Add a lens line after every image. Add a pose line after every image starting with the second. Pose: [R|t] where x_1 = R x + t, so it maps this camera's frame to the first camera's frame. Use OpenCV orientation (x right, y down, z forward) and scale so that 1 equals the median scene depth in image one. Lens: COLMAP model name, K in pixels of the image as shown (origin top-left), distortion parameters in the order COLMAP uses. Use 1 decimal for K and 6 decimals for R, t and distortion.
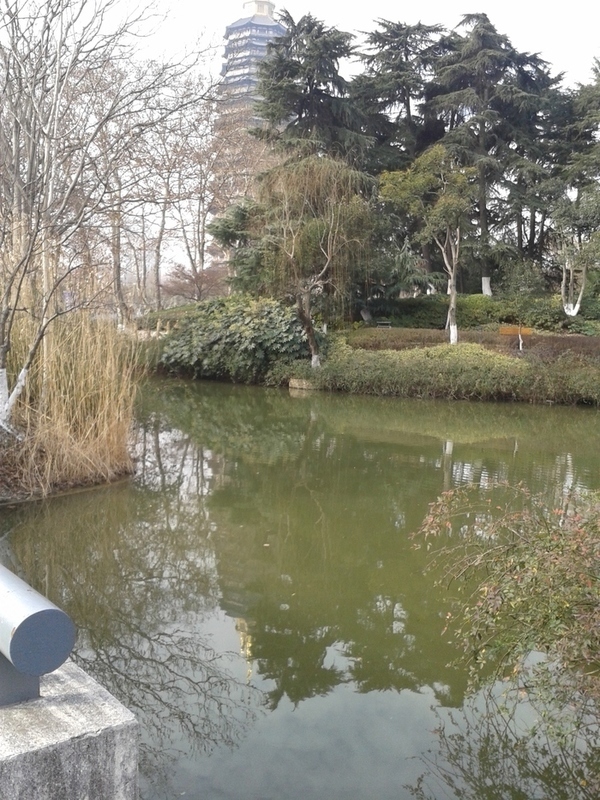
lens RADIAL K [[800.5, 0, 302.1], [0, 800.5, 397.7], [0, 0, 1]] dist [0.121220, -0.386543]
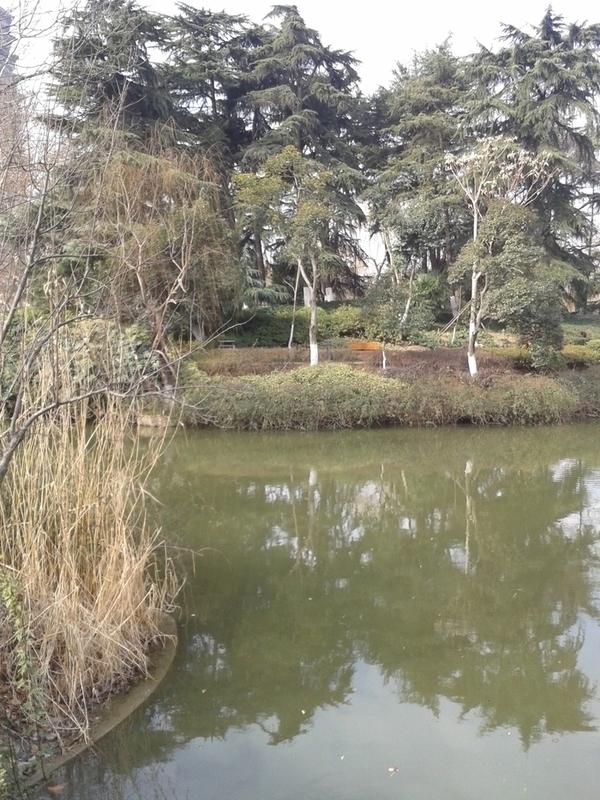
lens RADIAL K [[800.5, 0, 302.1], [0, 800.5, 397.7], [0, 0, 1]] dist [0.121220, -0.386543]
pose [[0.950110, -0.057126, 0.306638, -0.080849], [0.059177, 0.998244, 0.002610, -0.025425], [-0.306249, 0.015666, 0.951823, 0.116192]]
